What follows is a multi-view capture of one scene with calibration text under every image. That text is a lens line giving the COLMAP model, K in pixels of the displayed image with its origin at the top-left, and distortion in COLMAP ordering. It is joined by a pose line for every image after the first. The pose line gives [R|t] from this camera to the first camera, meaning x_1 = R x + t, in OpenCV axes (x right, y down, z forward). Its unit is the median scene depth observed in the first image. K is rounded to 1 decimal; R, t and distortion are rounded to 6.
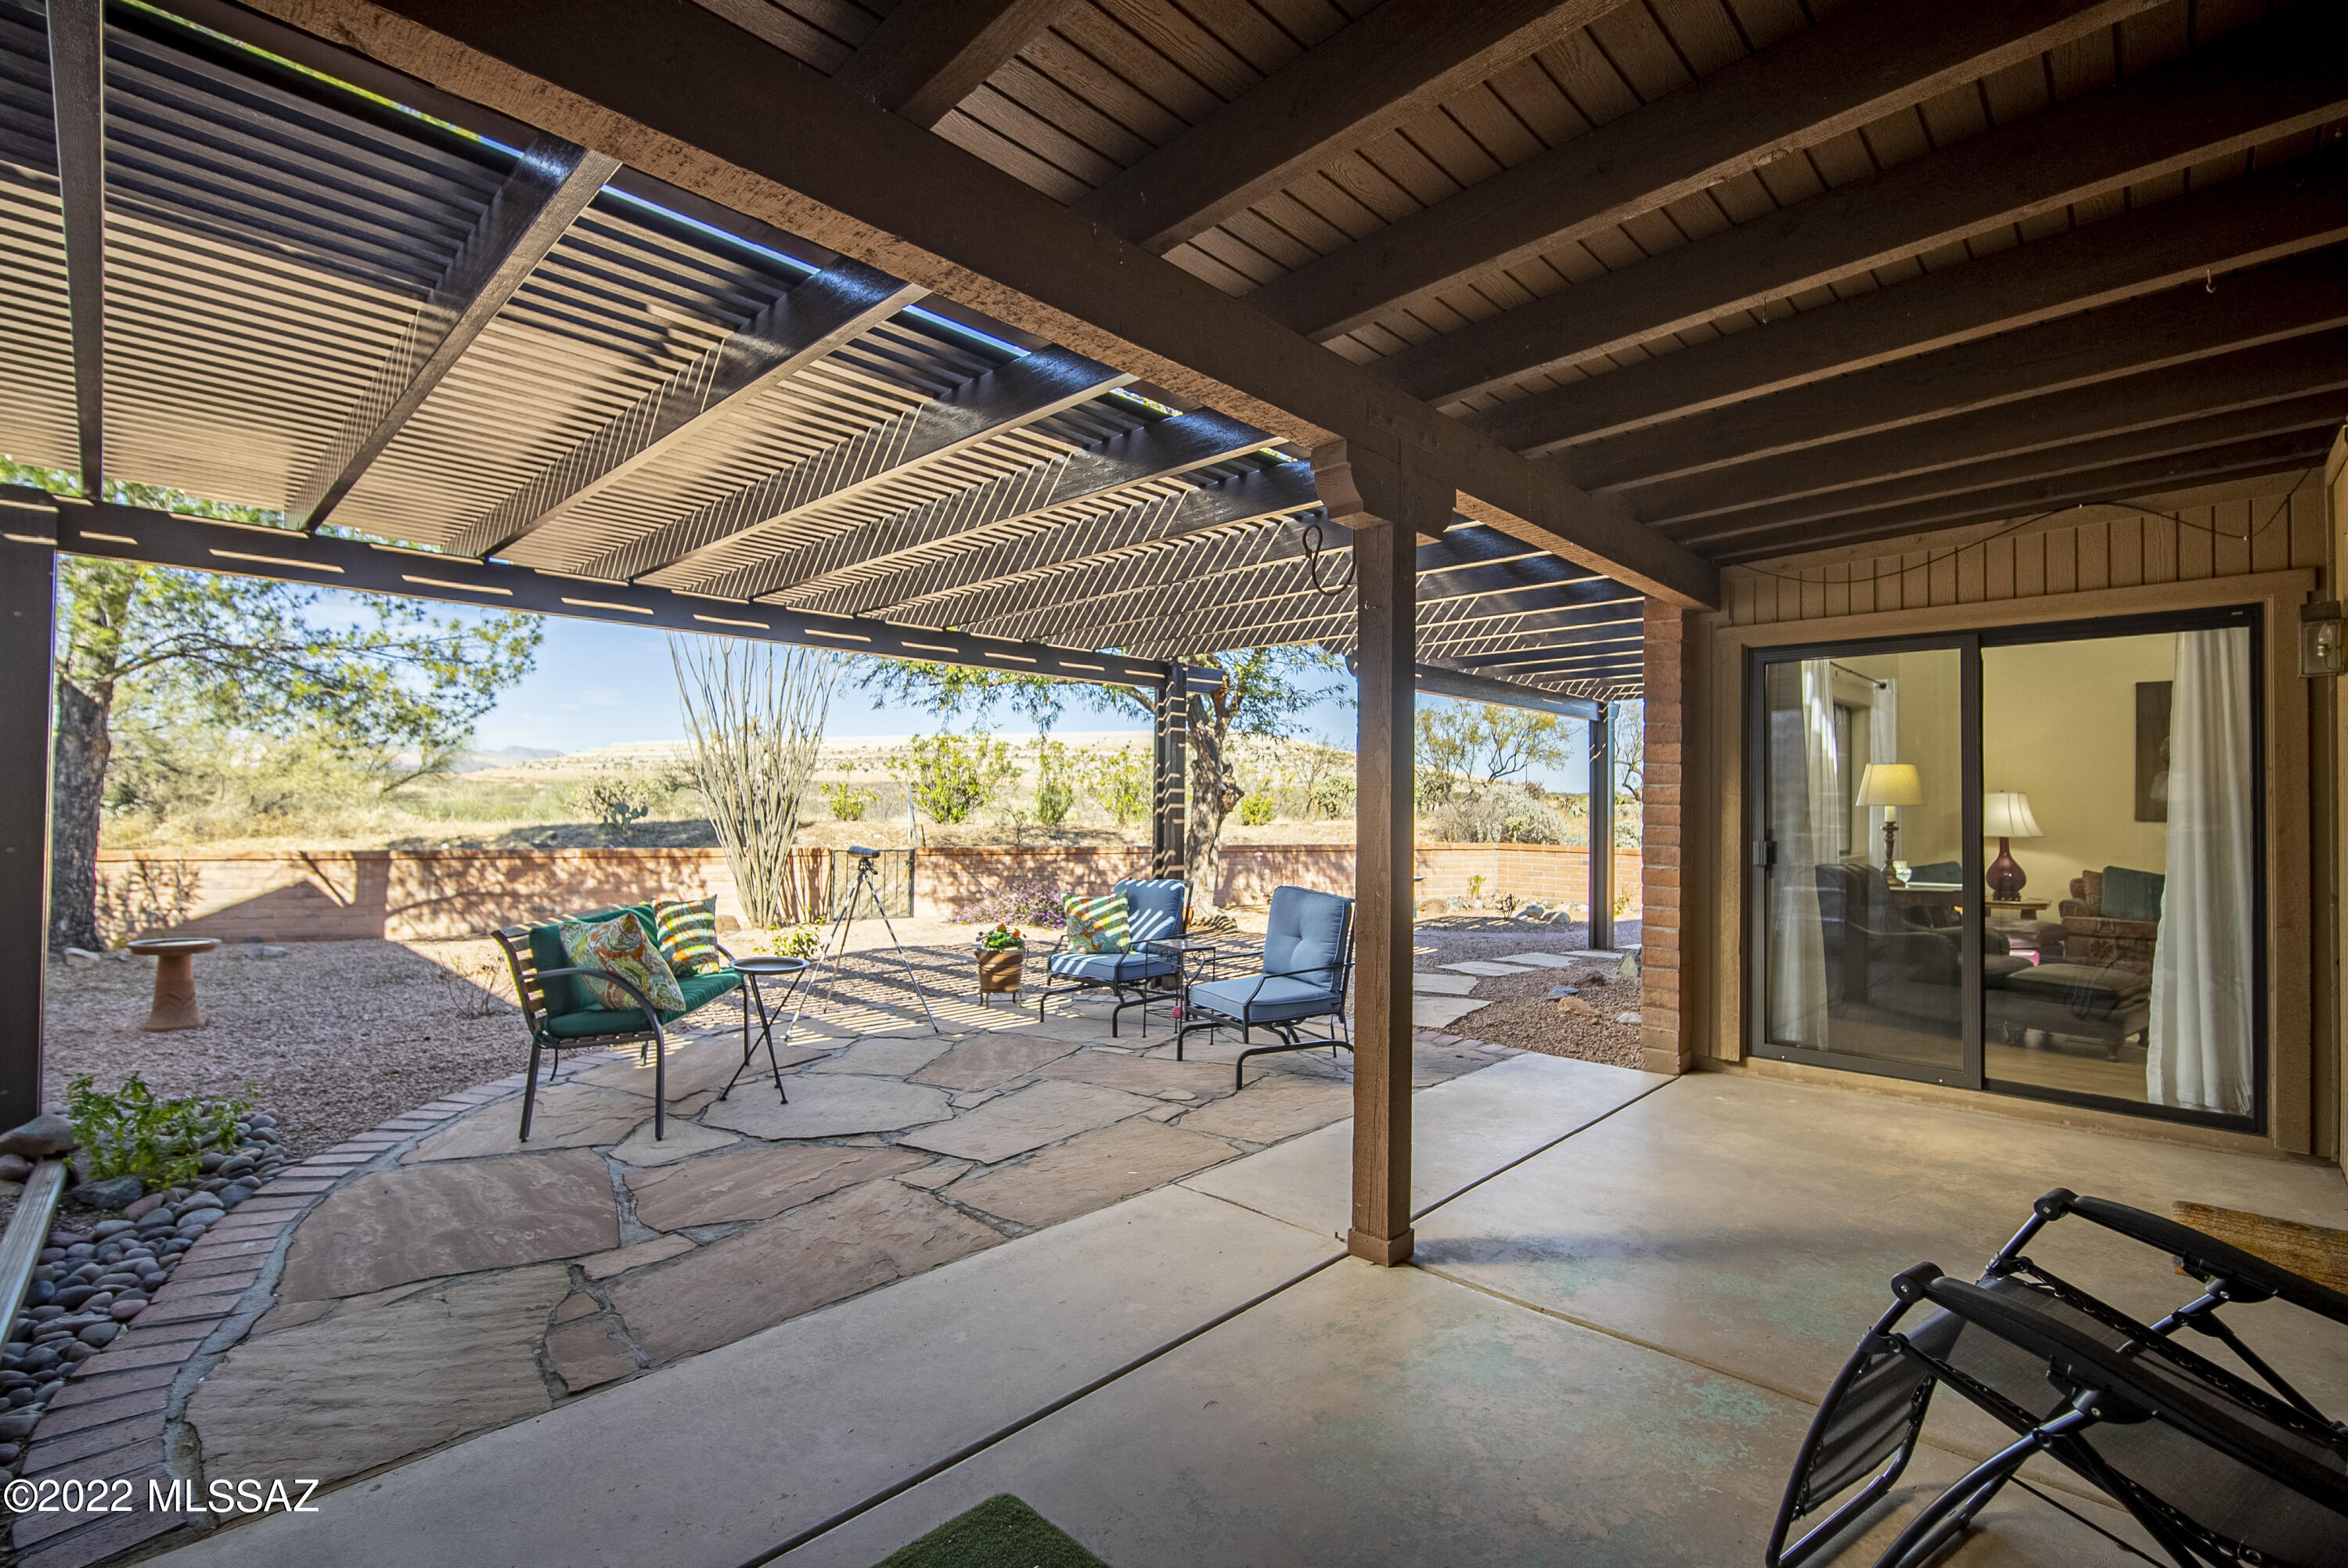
lens RADIAL K [[1028.9, 0, 1183.4], [0, 1028.9, 785.1], [0, 0, 1]] dist [-0.016083, 0.004265]
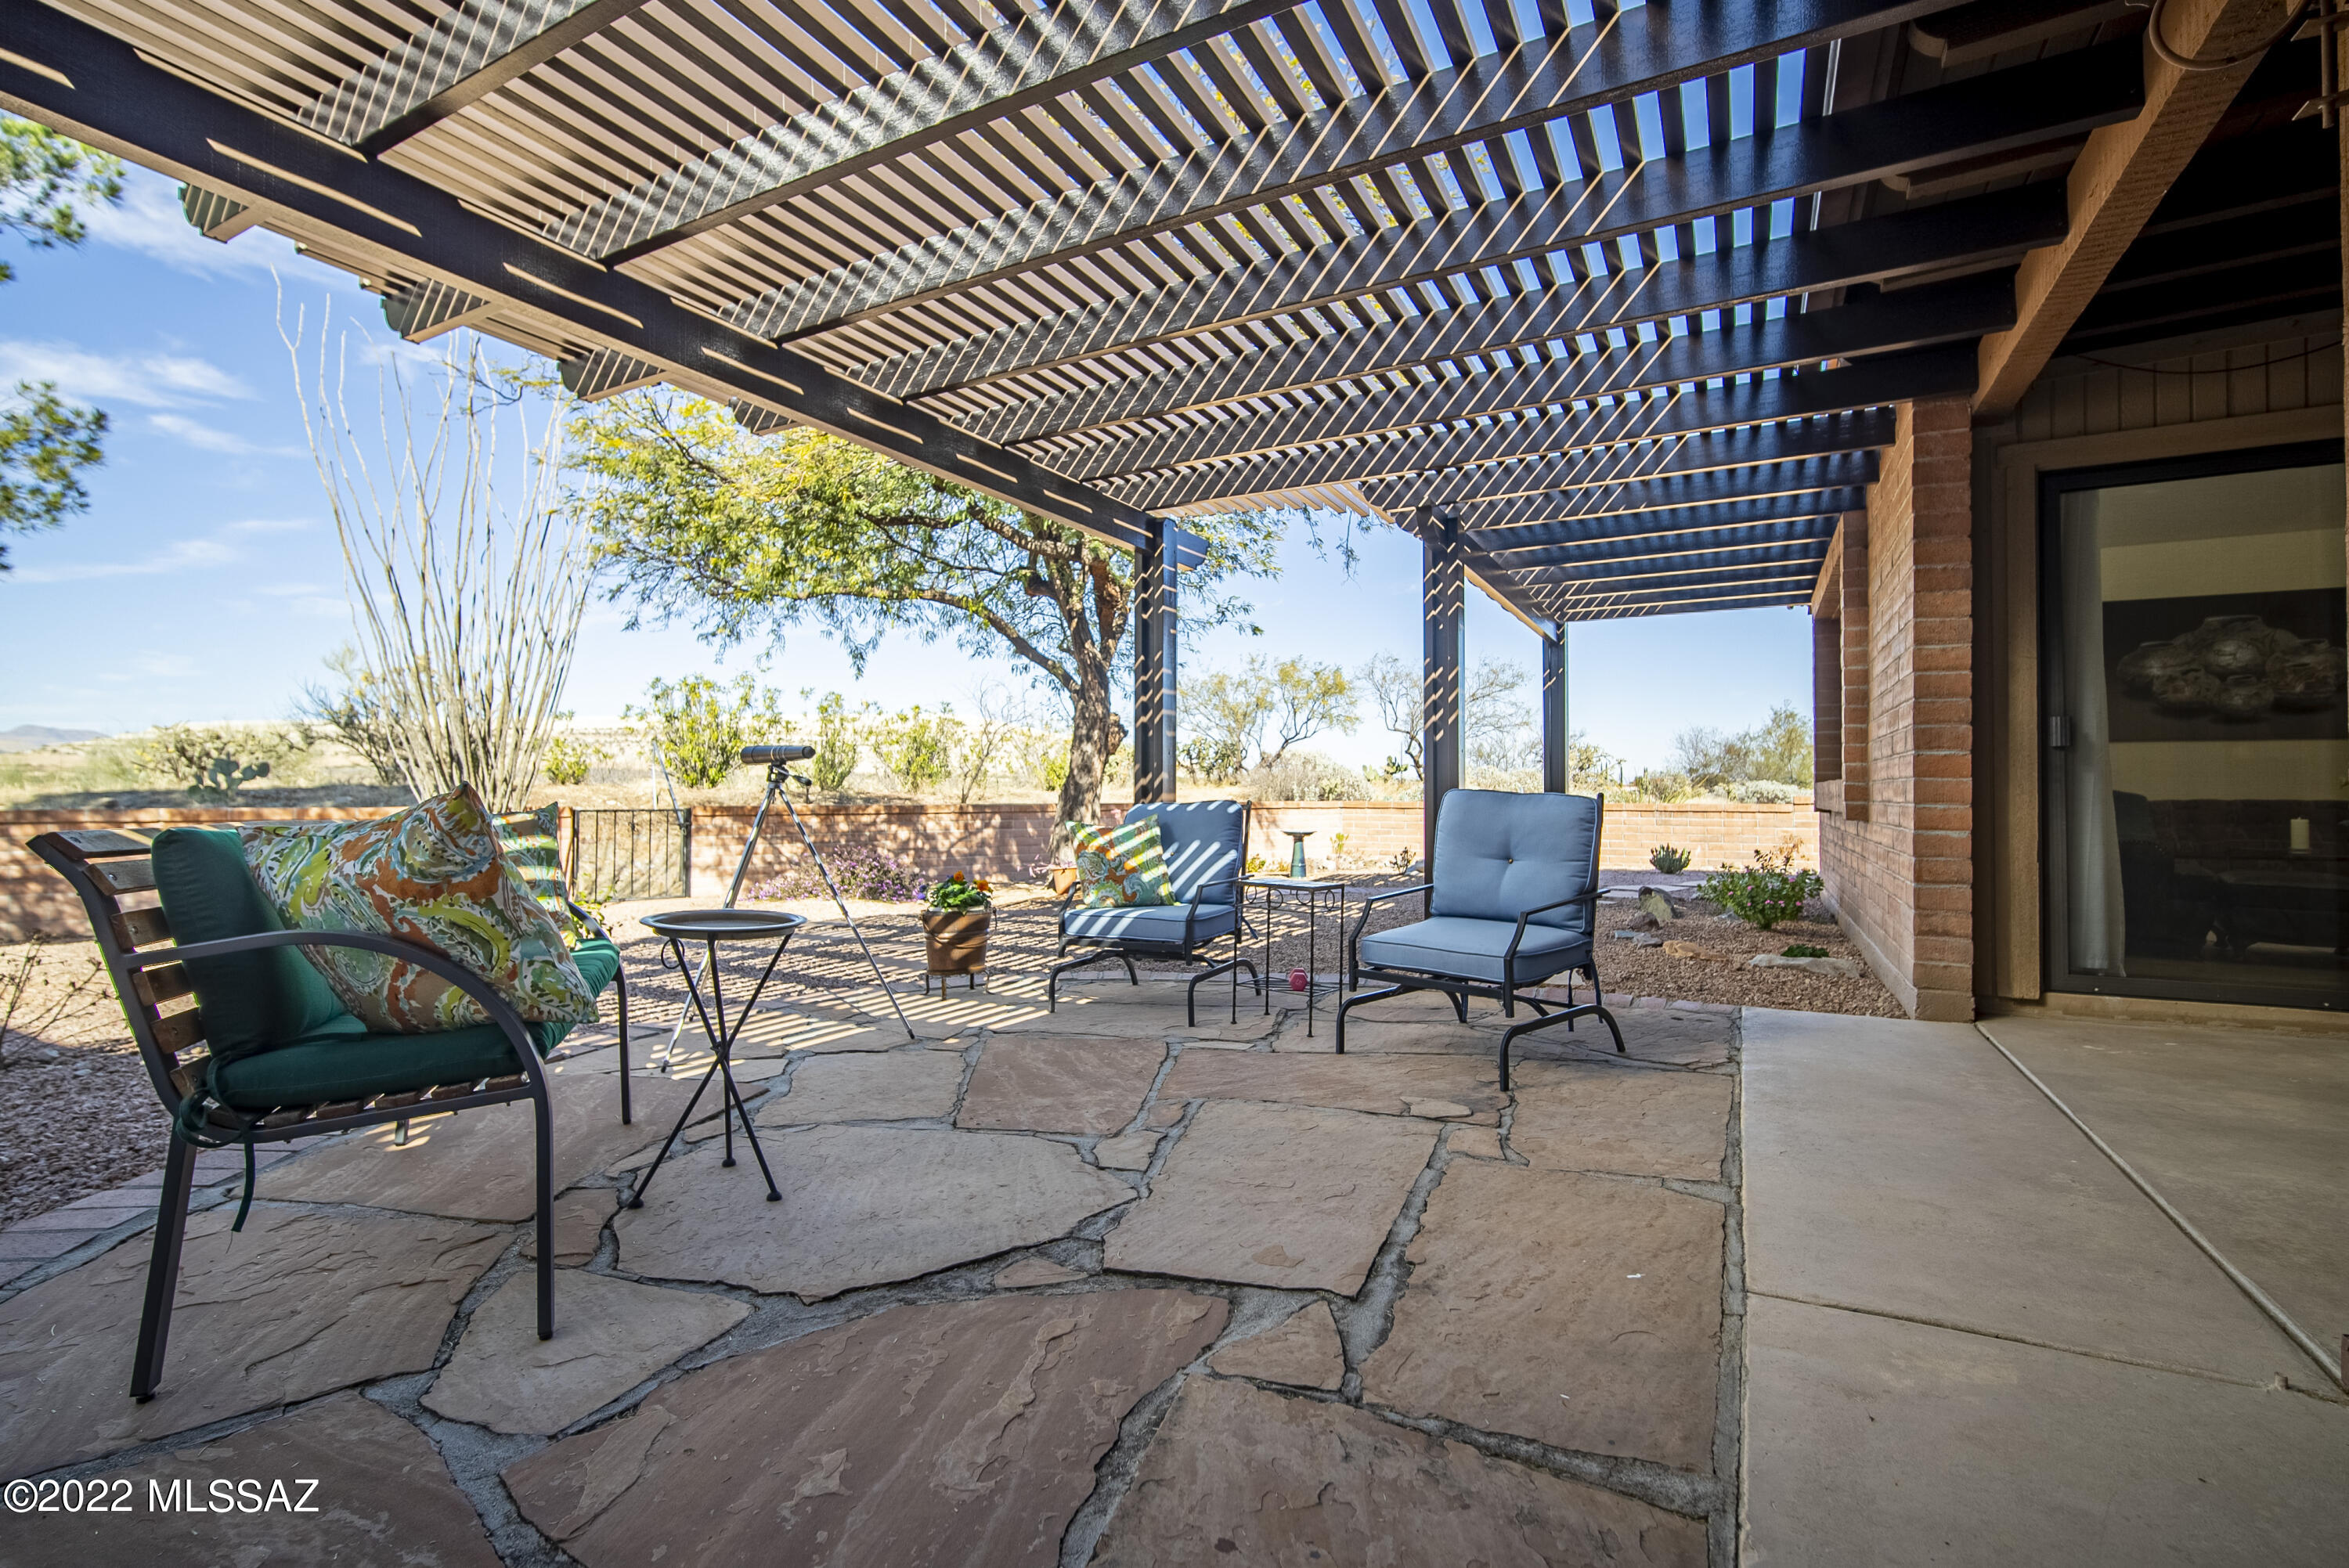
lens RADIAL K [[1029.4, 0, 1175.5], [0, 1029.4, 780.0], [0, 0, 1]] dist [-0.016083, 0.004265]
pose [[0.964700, -0.005553, 0.263291, -0.297366], [0.003682, 0.999964, 0.007602, 0.095363], [-0.263324, -0.006364, 0.964686, 0.427347]]
